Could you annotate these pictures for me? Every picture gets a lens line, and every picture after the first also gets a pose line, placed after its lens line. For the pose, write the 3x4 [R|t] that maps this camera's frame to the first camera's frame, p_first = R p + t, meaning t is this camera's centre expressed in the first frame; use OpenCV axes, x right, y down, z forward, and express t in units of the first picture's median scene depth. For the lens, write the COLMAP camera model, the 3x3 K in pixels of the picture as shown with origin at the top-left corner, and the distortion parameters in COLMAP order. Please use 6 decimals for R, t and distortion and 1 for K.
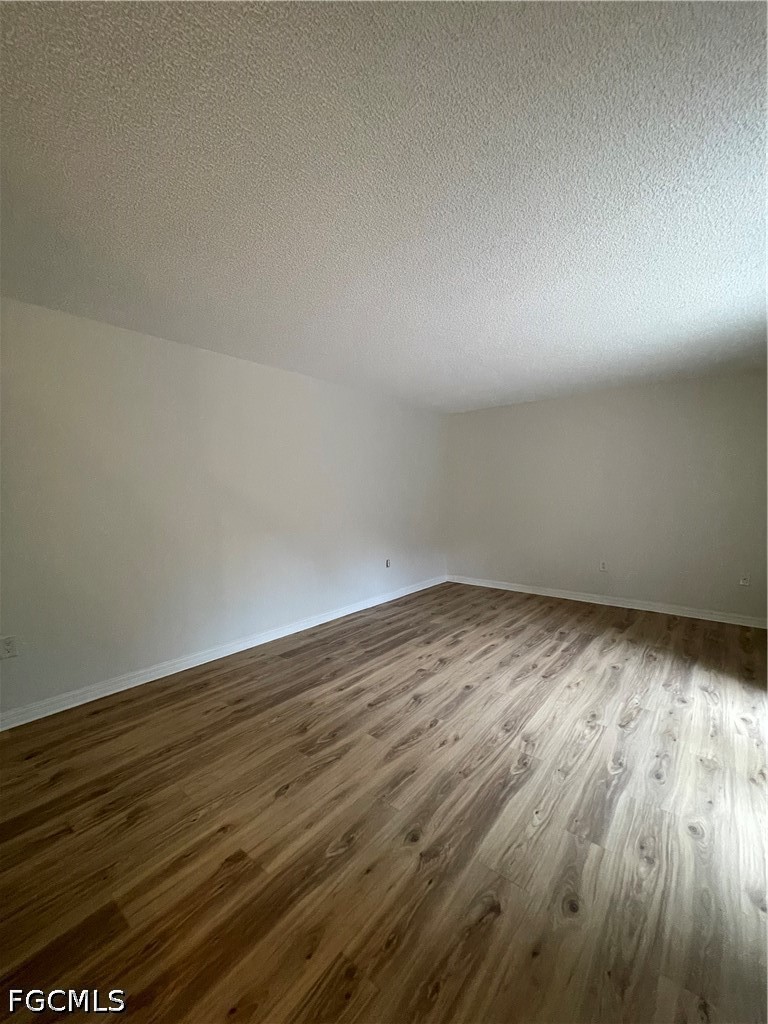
lens RADIAL K [[415.1, 0, 381.6], [0, 415.1, 508.0], [0, 0, 1]] dist [-0.006140, 0.002900]
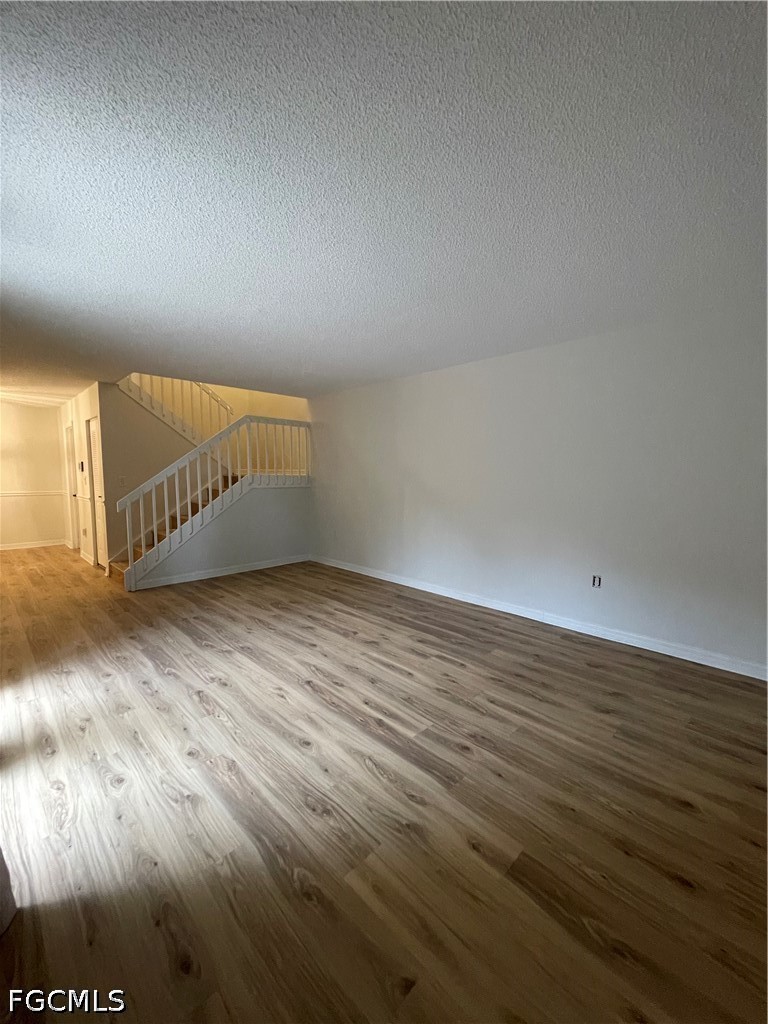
lens RADIAL K [[415.1, 0, 382.9], [0, 415.1, 514.1], [0, 0, 1]] dist [-0.006140, 0.002900]
pose [[-0.099767, 0.107390, -0.989199, 1.195697], [-0.045471, 0.992628, 0.112349, -0.060379], [0.993971, 0.056188, -0.094148, 1.192973]]
